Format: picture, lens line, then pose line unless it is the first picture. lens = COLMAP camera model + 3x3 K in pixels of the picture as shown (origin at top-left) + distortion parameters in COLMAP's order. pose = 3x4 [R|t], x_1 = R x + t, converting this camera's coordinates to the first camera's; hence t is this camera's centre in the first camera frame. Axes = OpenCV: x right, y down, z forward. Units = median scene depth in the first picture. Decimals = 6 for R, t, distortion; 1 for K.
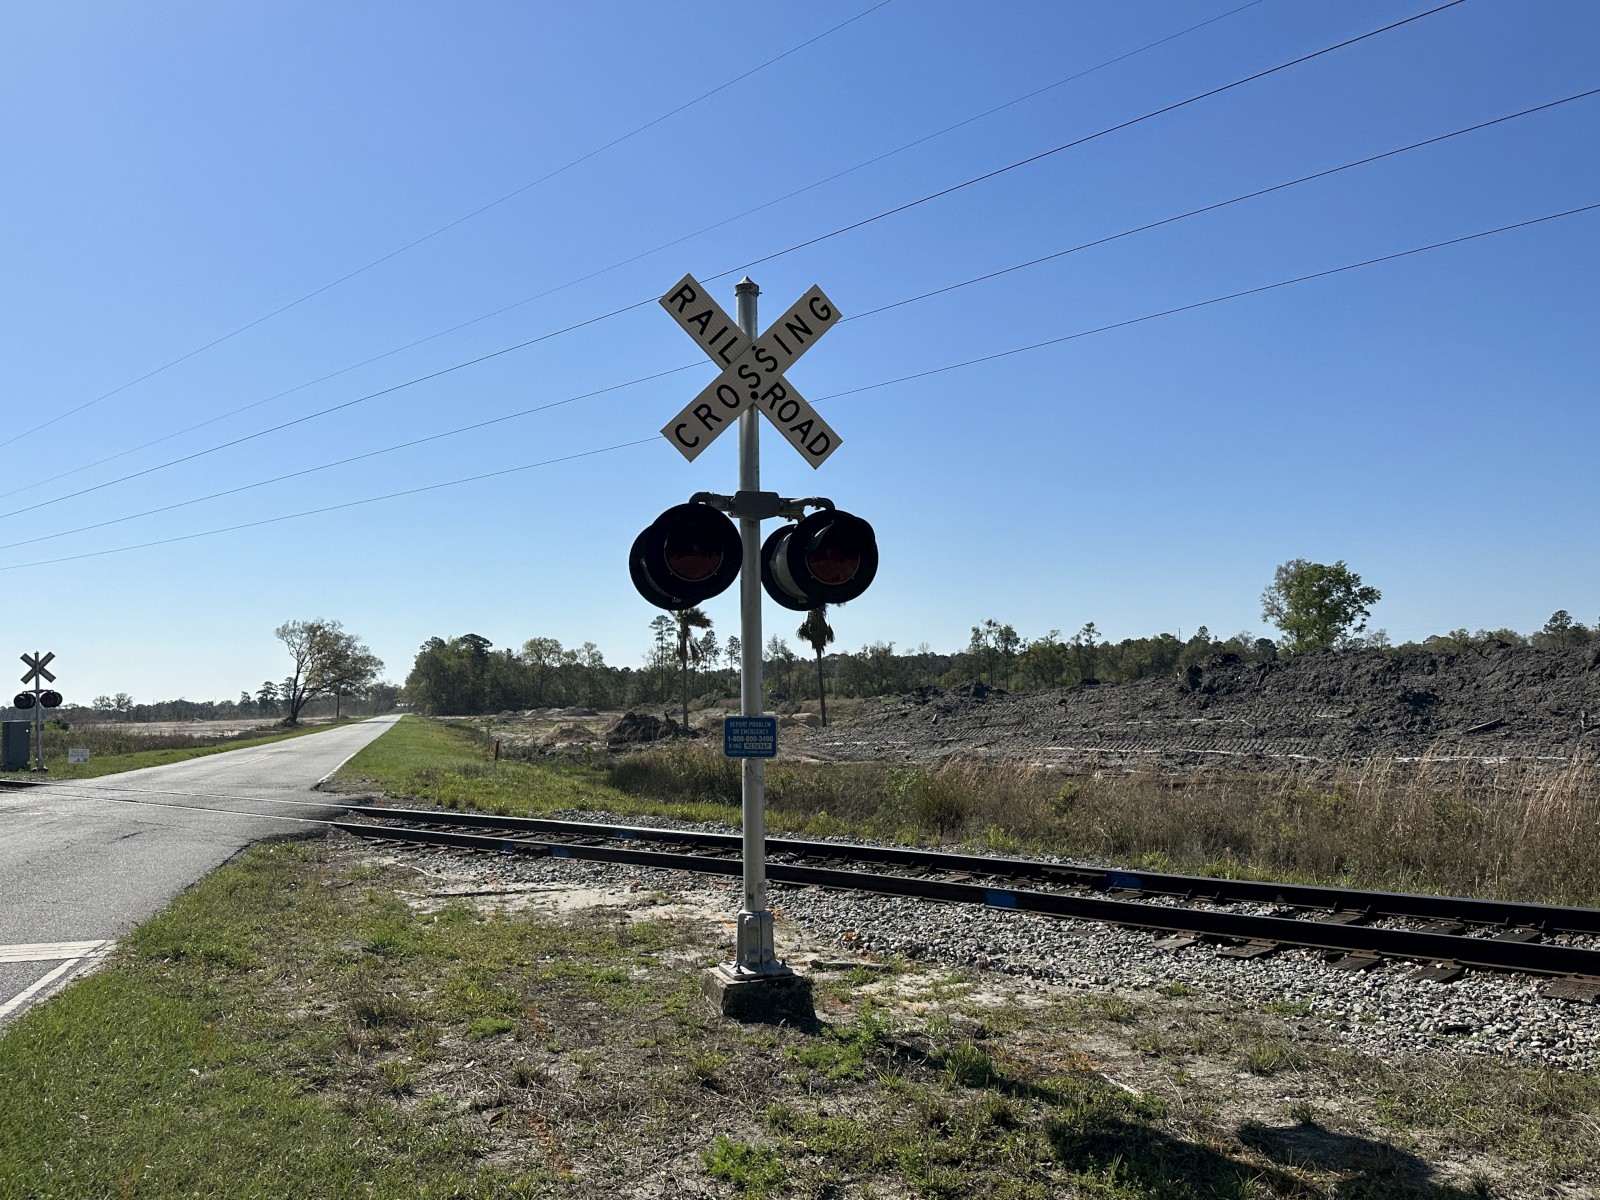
lens RADIAL K [[1251.4, 0, 800.0], [0, 1251.4, 600.0], [0, 0, 1]] dist [0.035121, -0.004330]
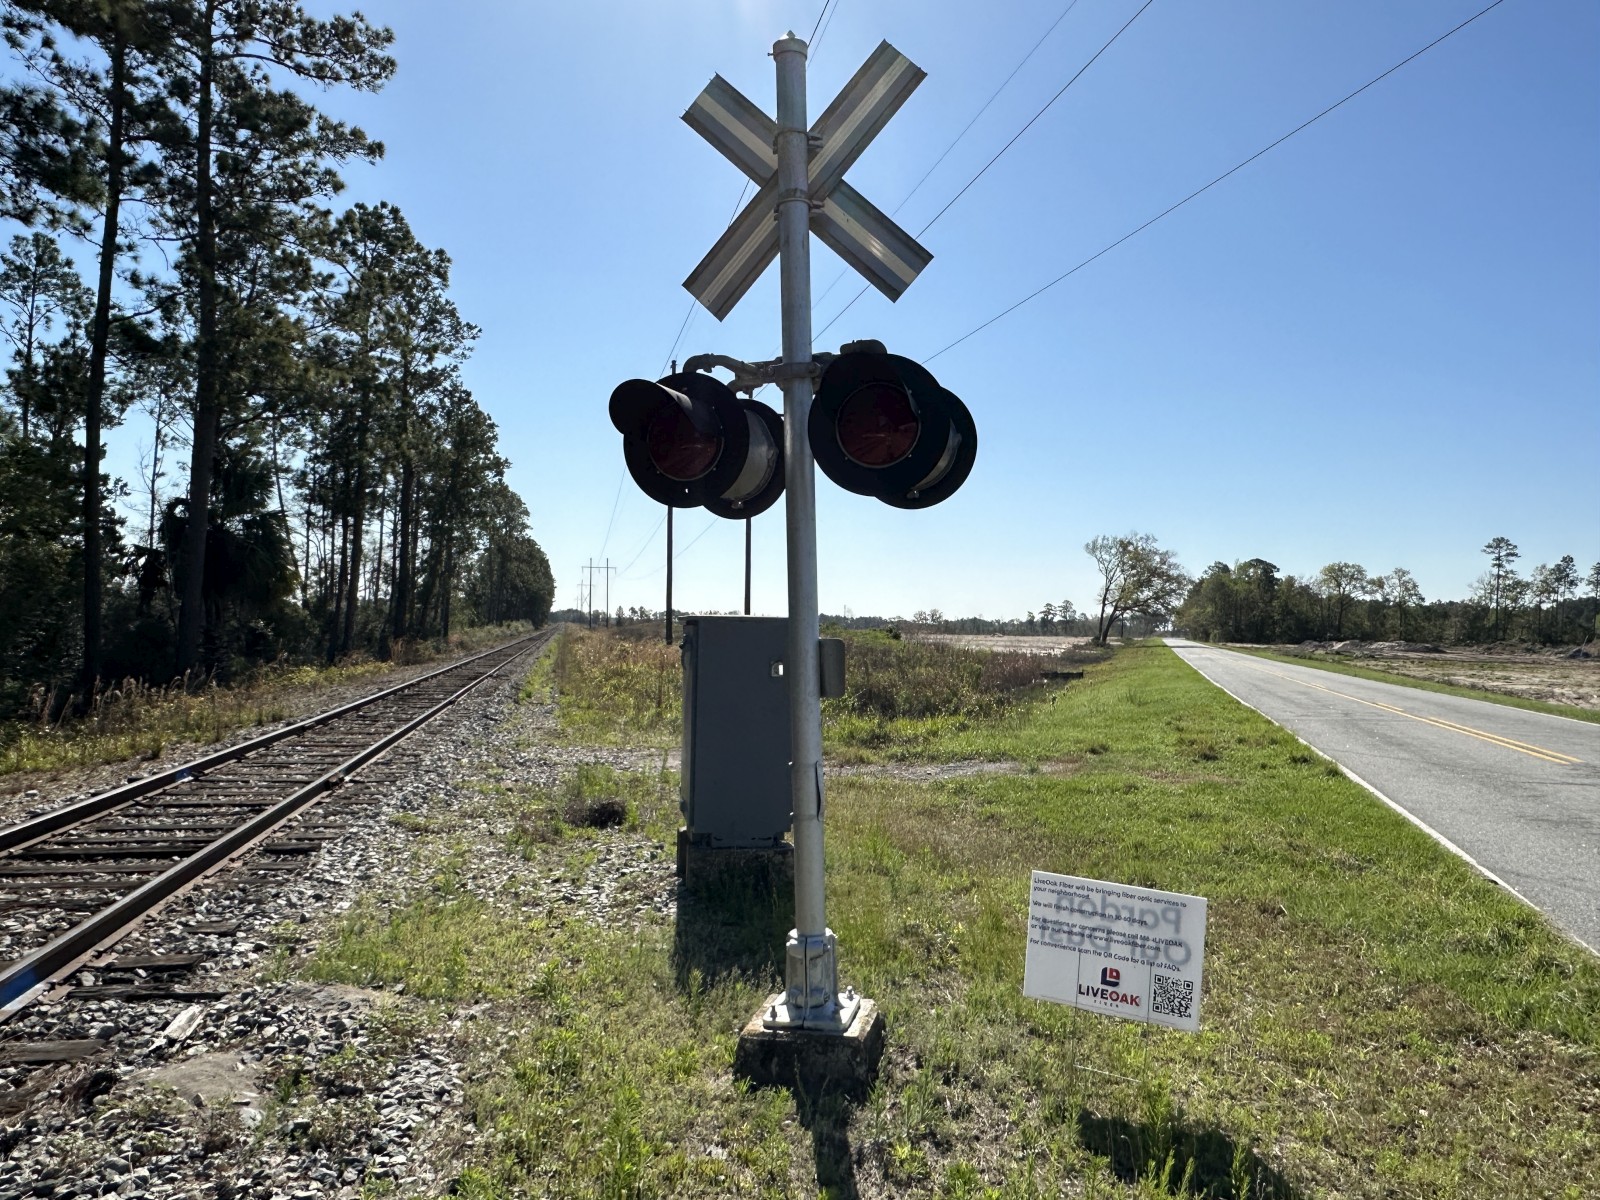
lens RADIAL K [[1128.8, 0, 800.0], [0, 1128.8, 600.0], [0, 0, 1]] dist [0.000201, 0.000733]
pose [[0.820250, 0.028390, -0.571300, -0.059826], [0.004175, 0.998444, 0.055611, 0.009696], [0.571990, -0.048000, 0.818855, 0.100975]]
